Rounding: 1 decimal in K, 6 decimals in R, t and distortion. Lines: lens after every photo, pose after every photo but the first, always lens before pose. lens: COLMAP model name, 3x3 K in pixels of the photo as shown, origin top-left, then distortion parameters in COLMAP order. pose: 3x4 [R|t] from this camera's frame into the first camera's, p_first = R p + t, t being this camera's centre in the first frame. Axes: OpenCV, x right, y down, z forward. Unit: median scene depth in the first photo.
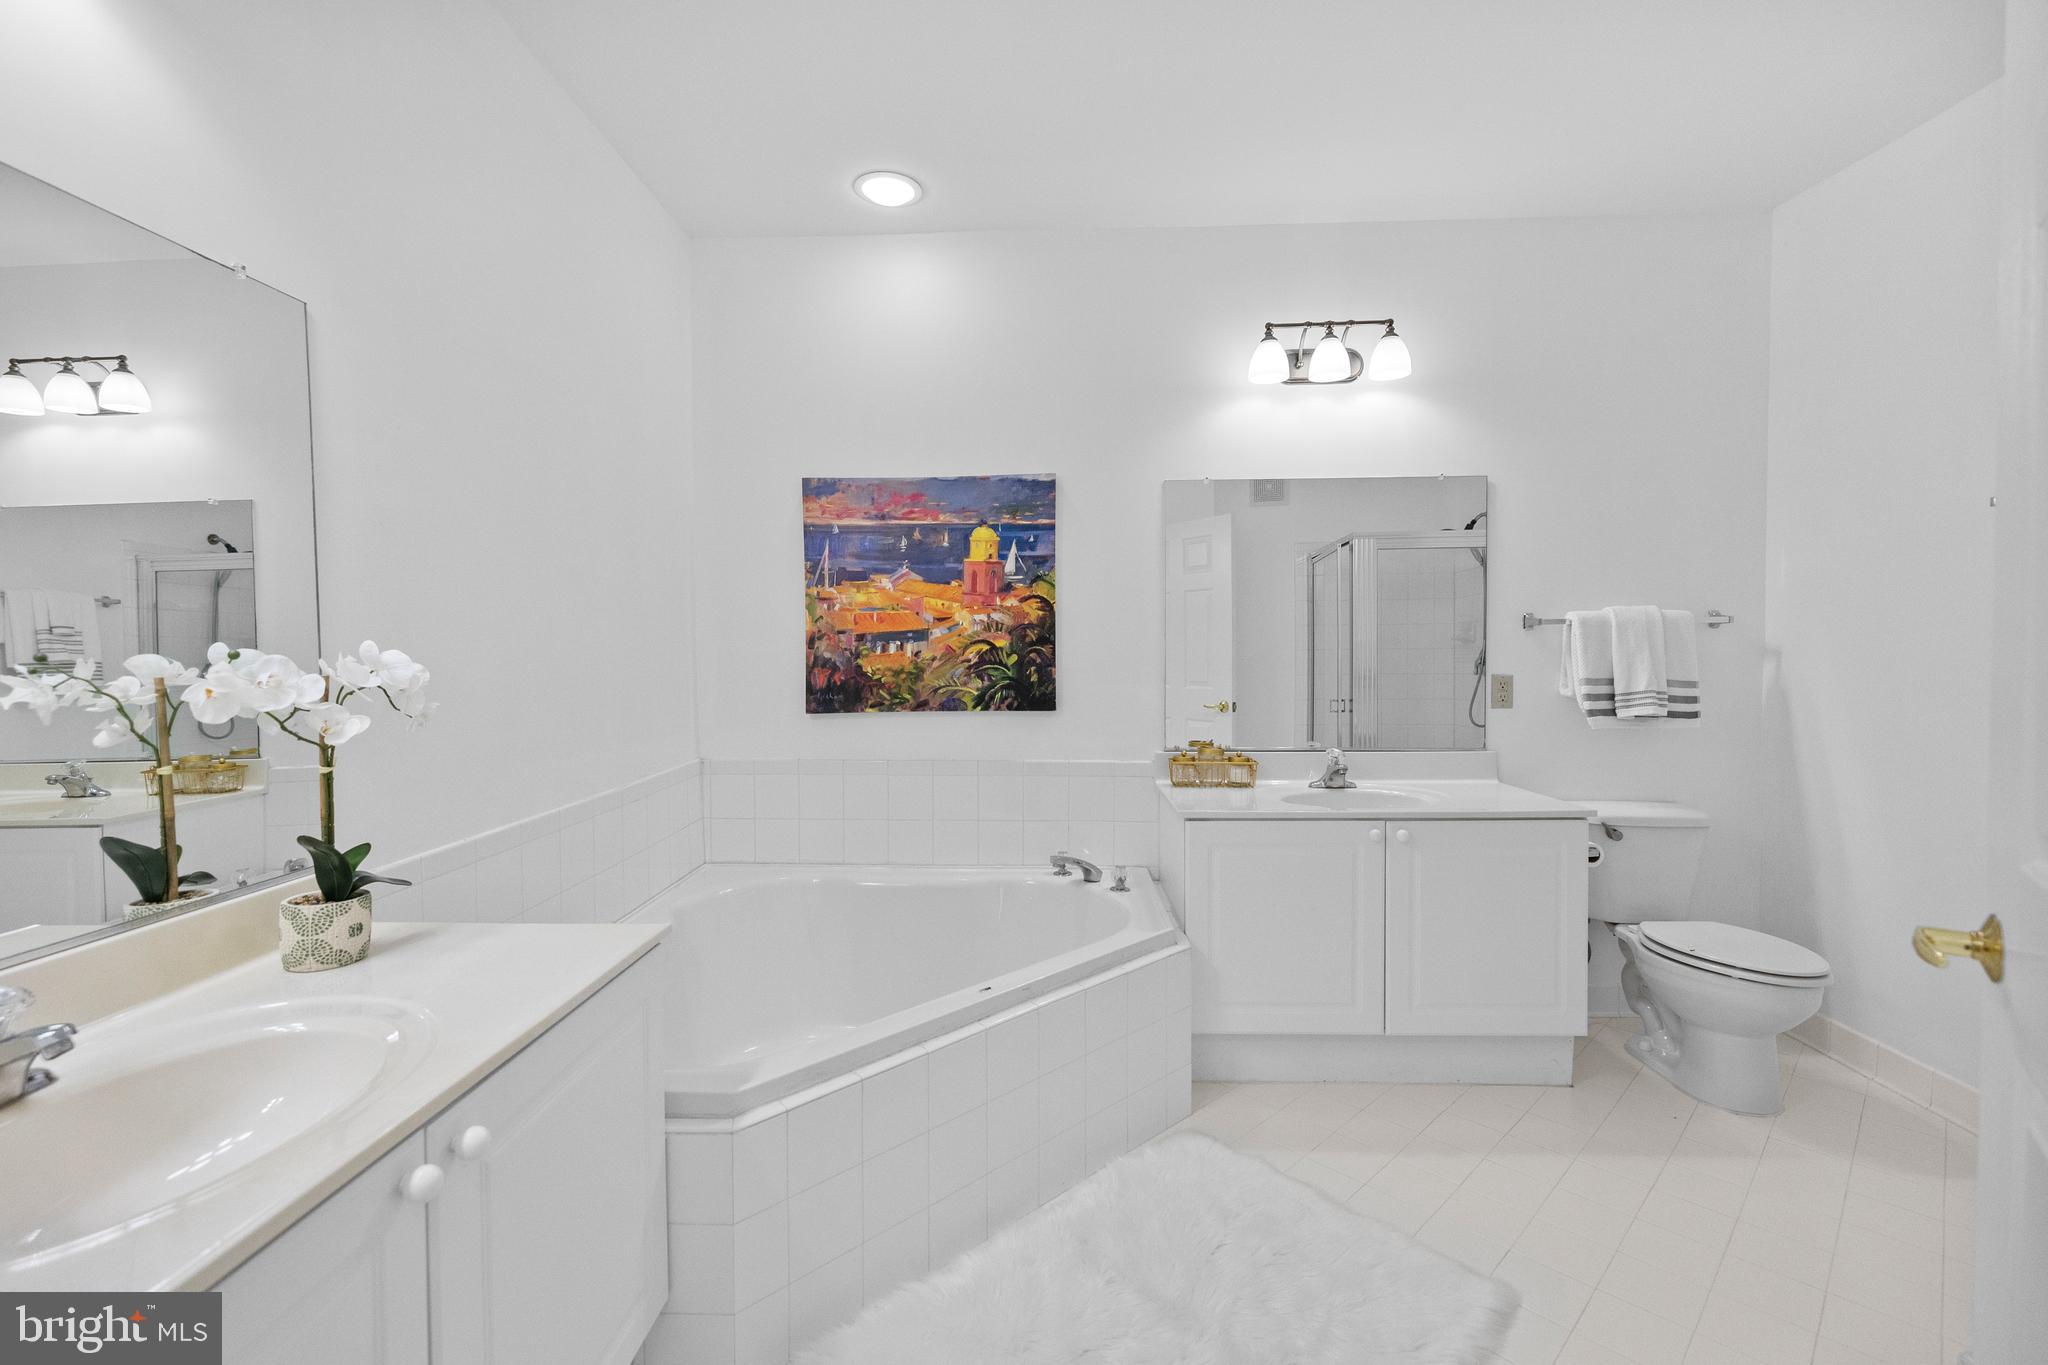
lens RADIAL K [[863.7, 0, 1023.7], [0, 863.7, 674.2], [0, 0, 1]] dist [-0.001233, 0.001056]
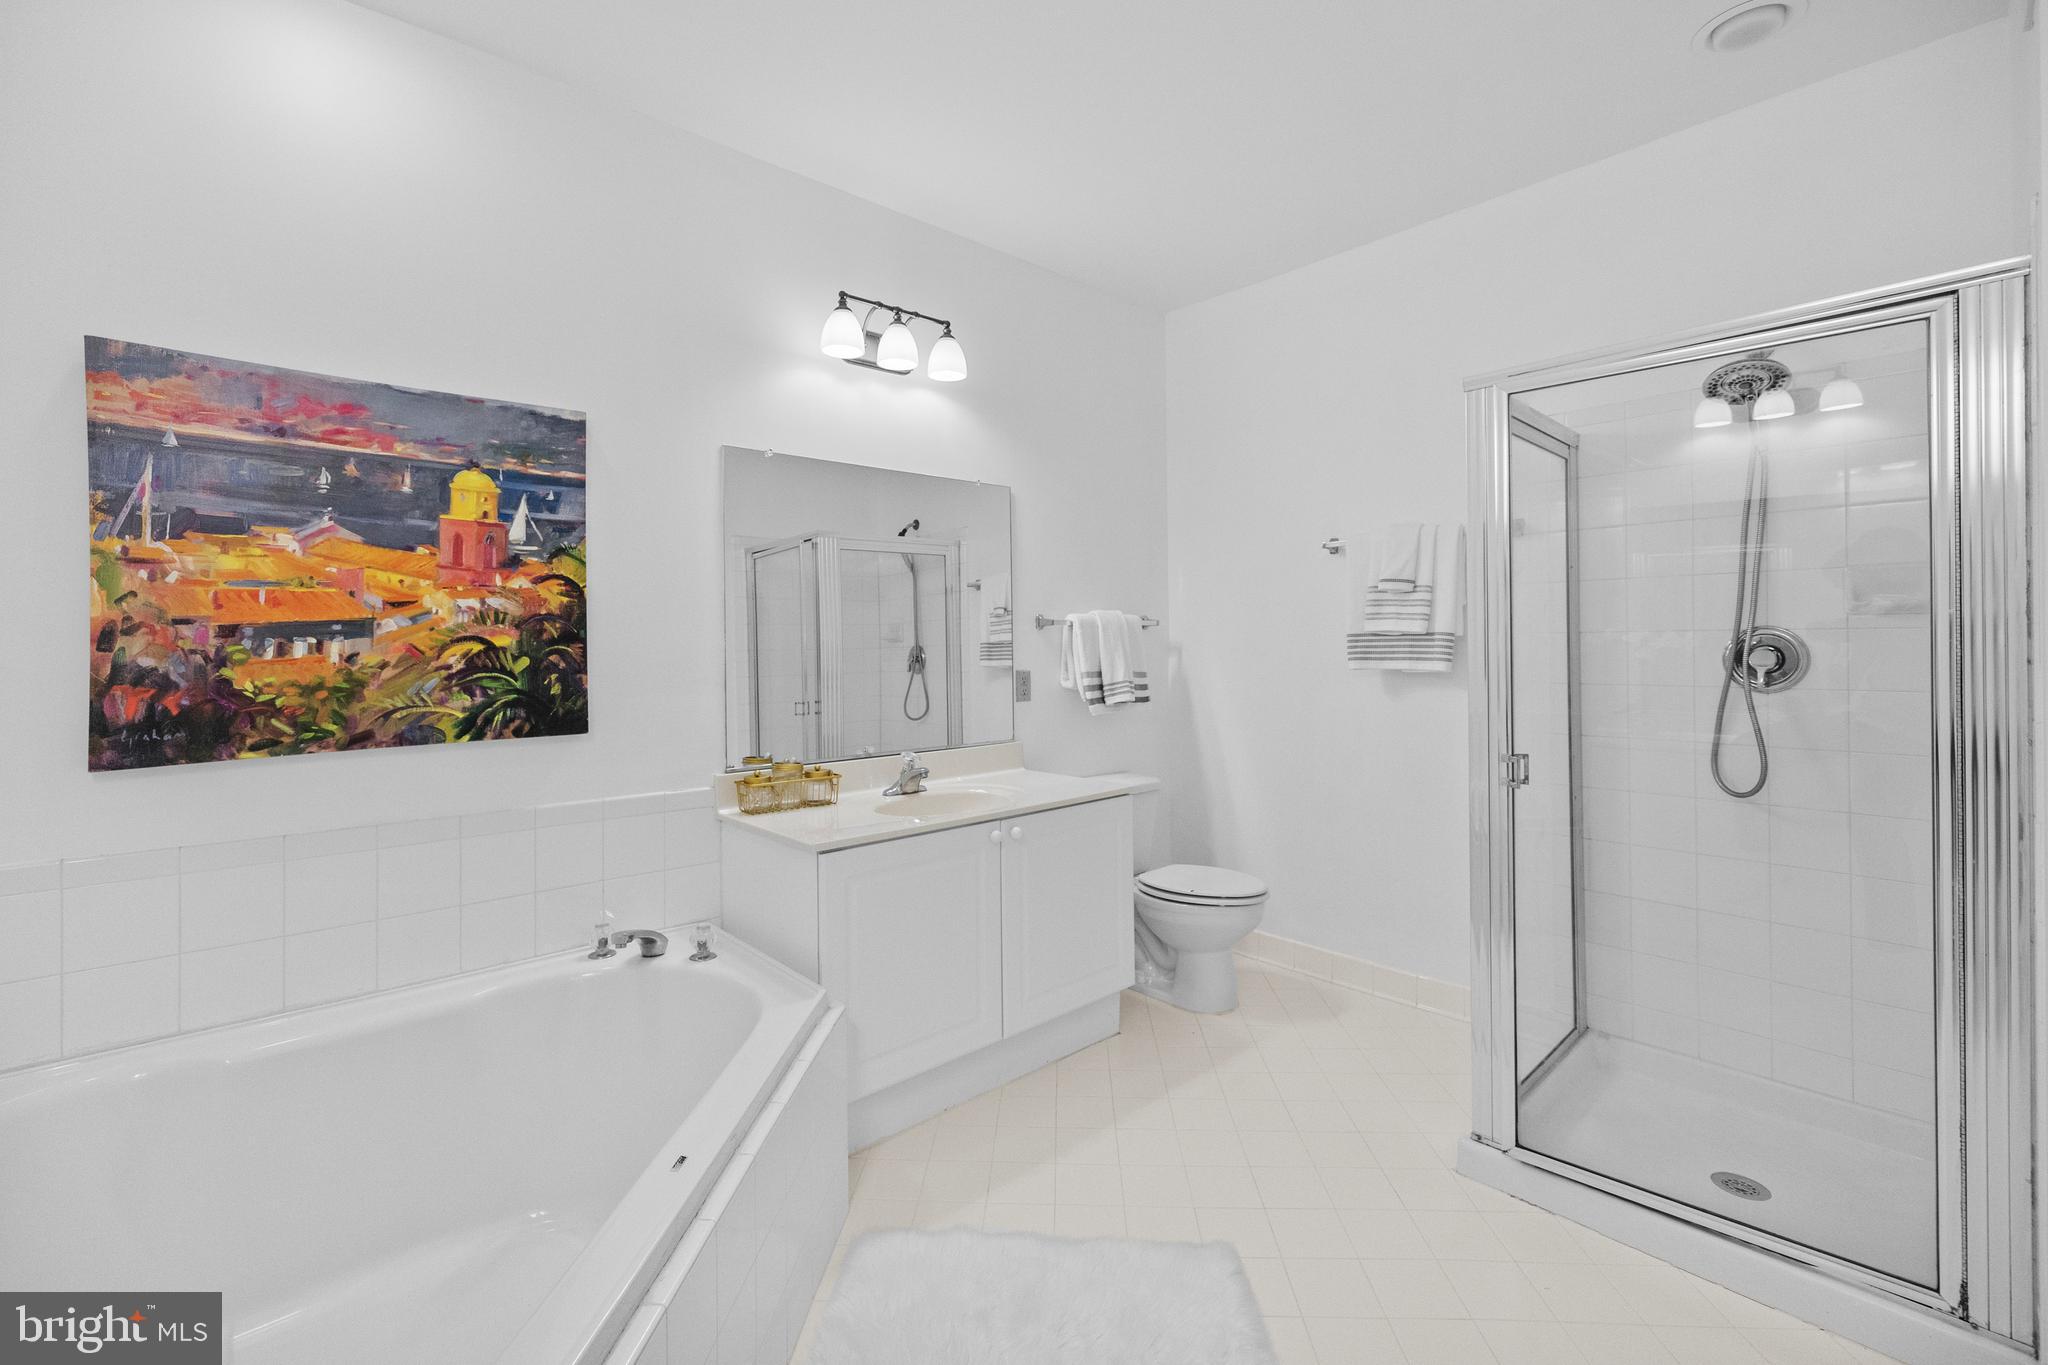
lens RADIAL K [[863.7, 0, 1004.2], [0, 863.7, 642.3], [0, 0, 1]] dist [-0.001233, 0.001056]
pose [[0.727089, 0.000171, 0.686544, -0.209938], [0.026742, 0.999234, -0.028571, -0.004372], [-0.686023, 0.039133, 0.726527, 0.221589]]
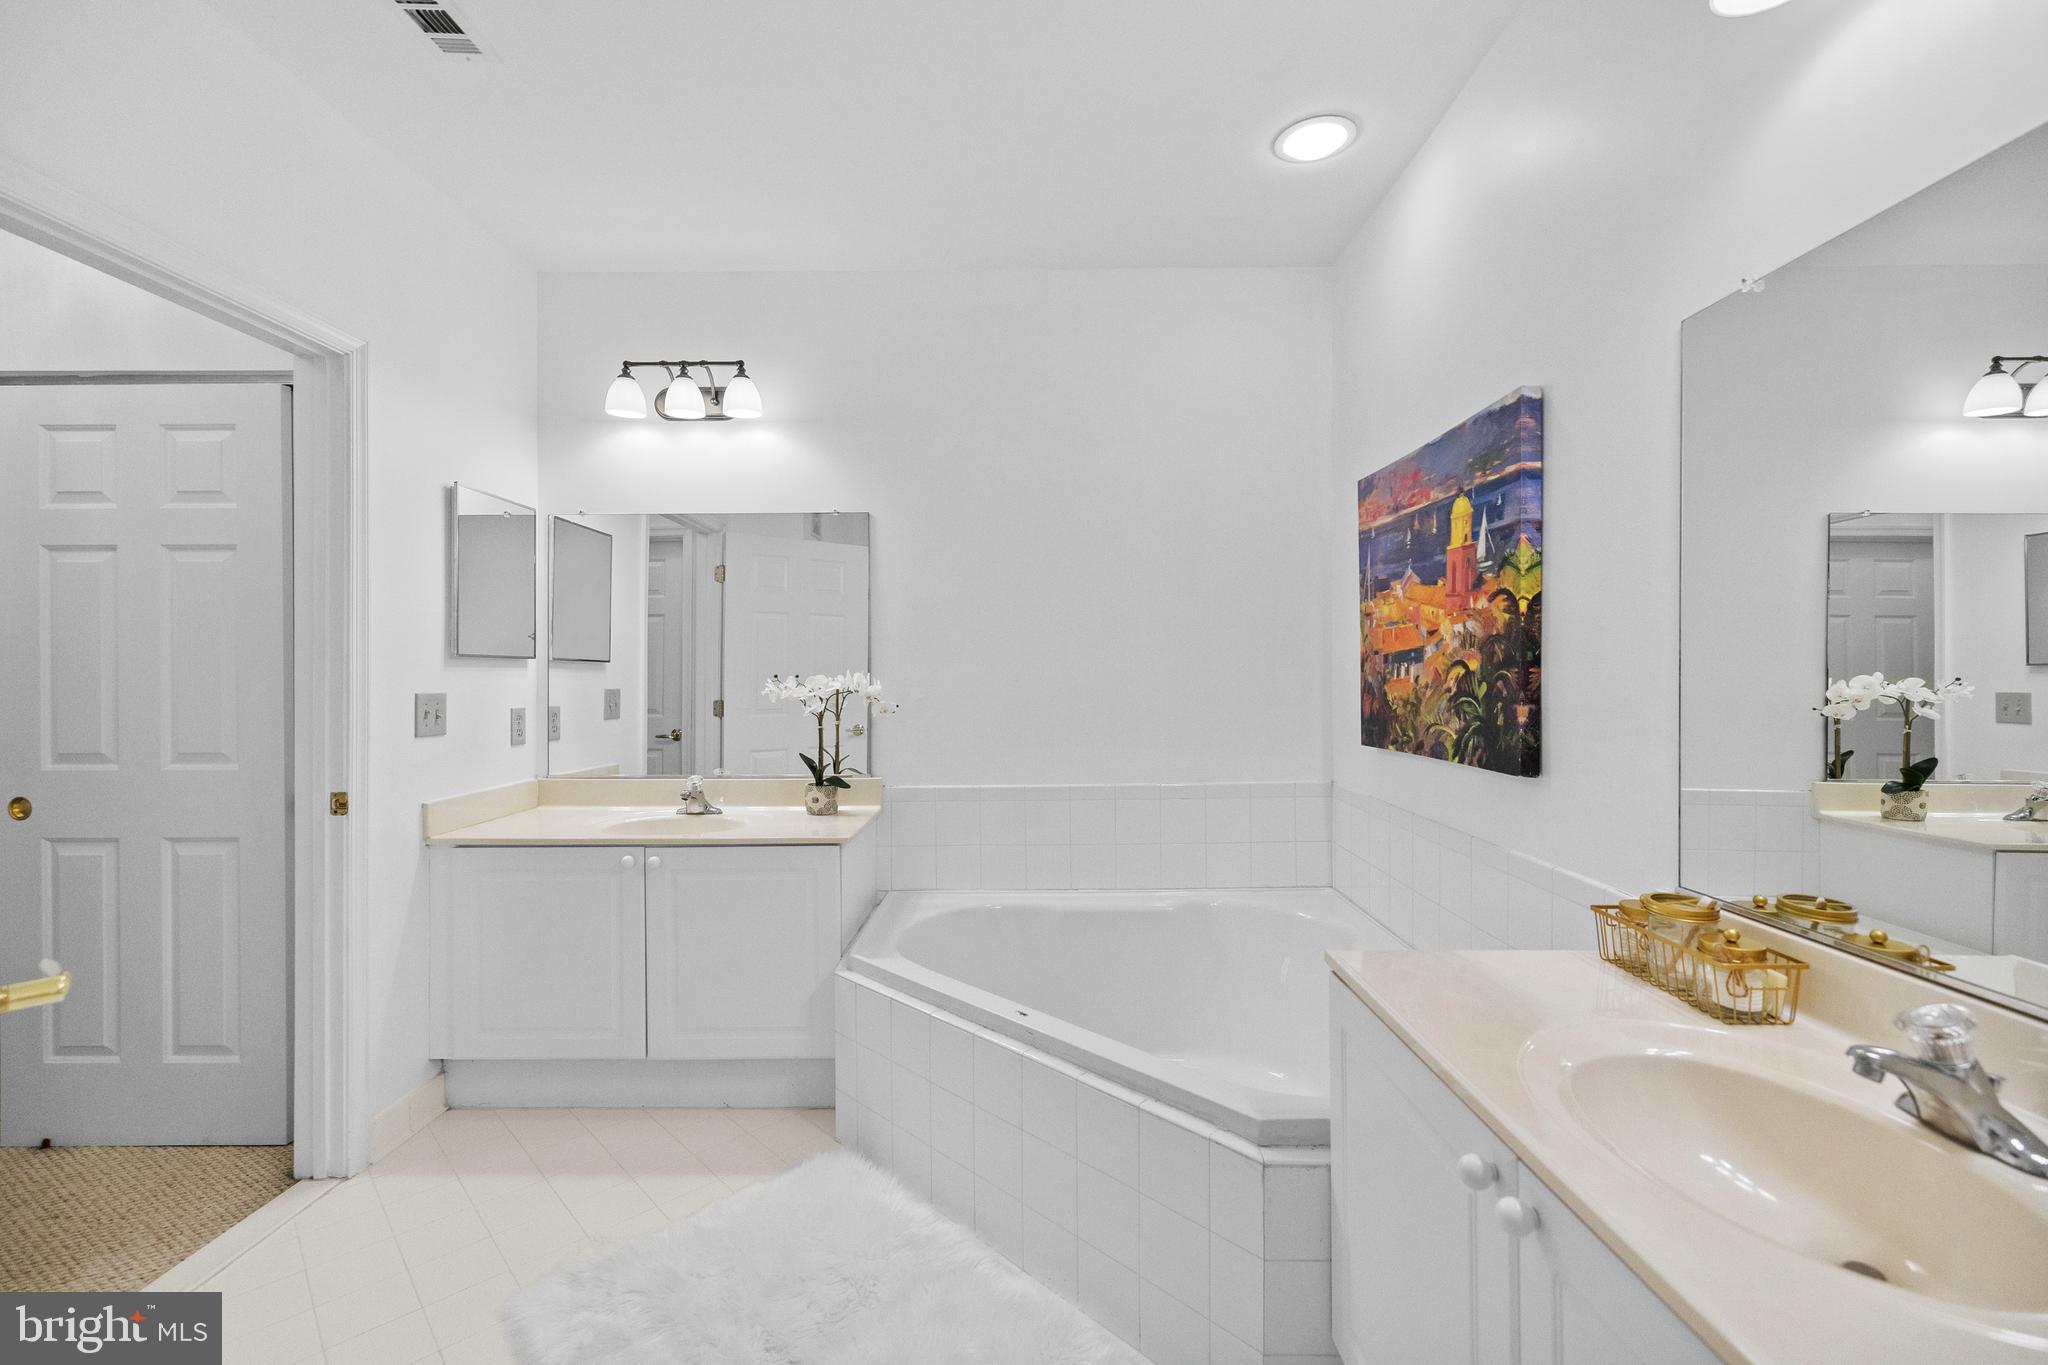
lens RADIAL K [[863.7, 0, 1022.1], [0, 863.7, 673.1], [0, 0, 1]] dist [-0.001233, 0.001056]
pose [[0.028302, 0.006858, -0.999576, 0.632920], [-0.024265, 0.999687, 0.006171, -0.025380], [0.999305, 0.024080, 0.028459, 0.632941]]
